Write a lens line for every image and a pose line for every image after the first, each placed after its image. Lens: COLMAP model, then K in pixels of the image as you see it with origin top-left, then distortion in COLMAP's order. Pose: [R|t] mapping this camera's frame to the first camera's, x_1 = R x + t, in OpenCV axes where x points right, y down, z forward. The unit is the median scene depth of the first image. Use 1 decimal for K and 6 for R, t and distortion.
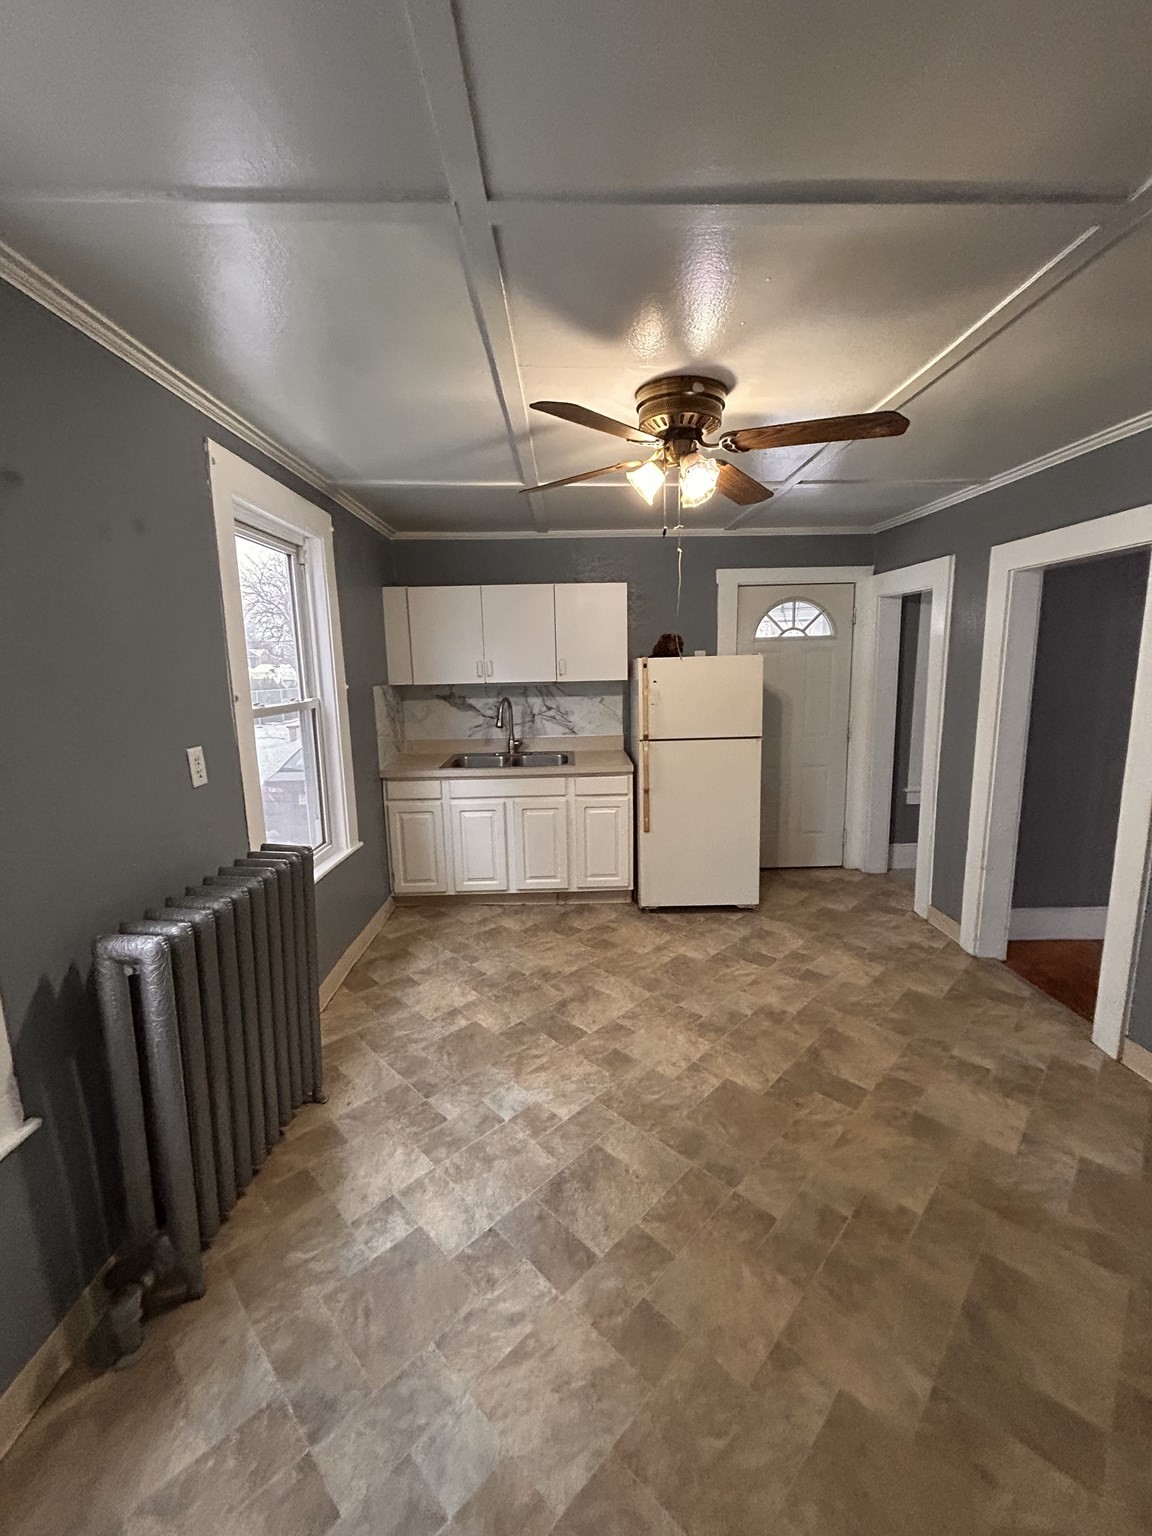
lens RADIAL K [[616.4, 0, 577.9], [0, 616.4, 766.0], [0, 0, 1]] dist [-0.001946, 0.000514]
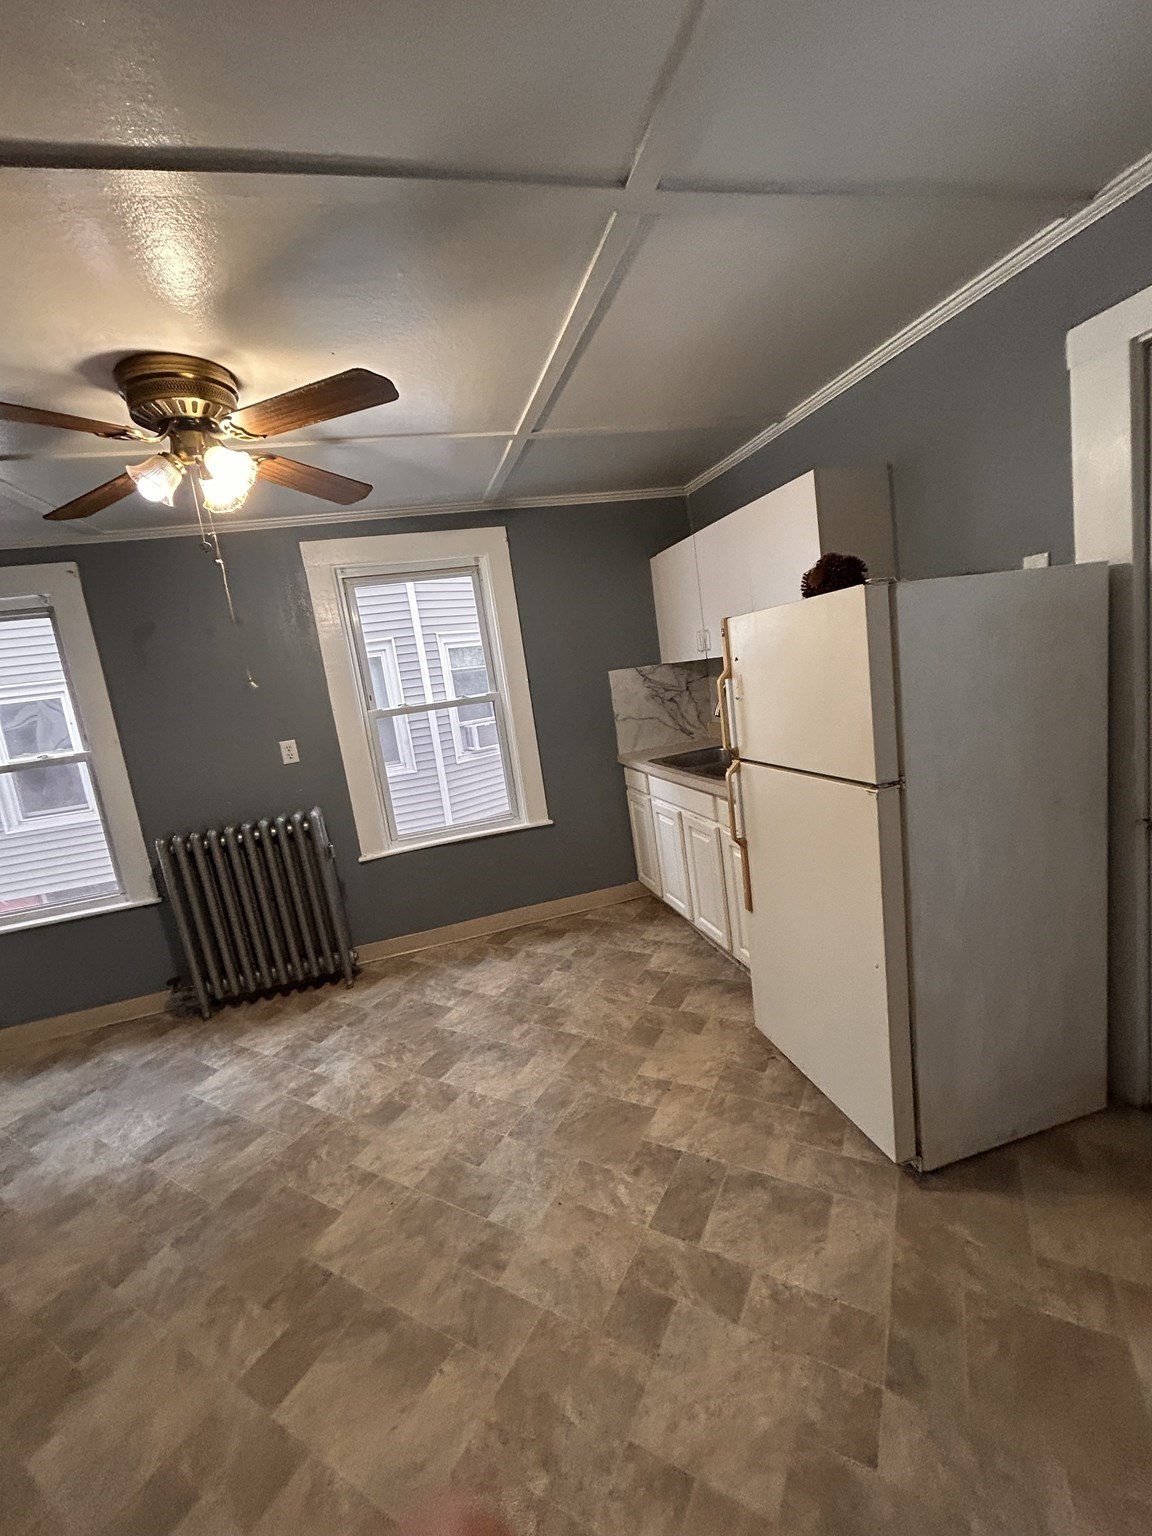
lens RADIAL K [[616.4, 0, 573.7], [0, 616.4, 766.4], [0, 0, 1]] dist [-0.001946, 0.000514]
pose [[0.256980, 0.132768, -0.957253, 0.987886], [-0.028762, 0.991130, 0.129745, -0.164908], [0.965989, -0.005809, 0.258519, 1.083771]]
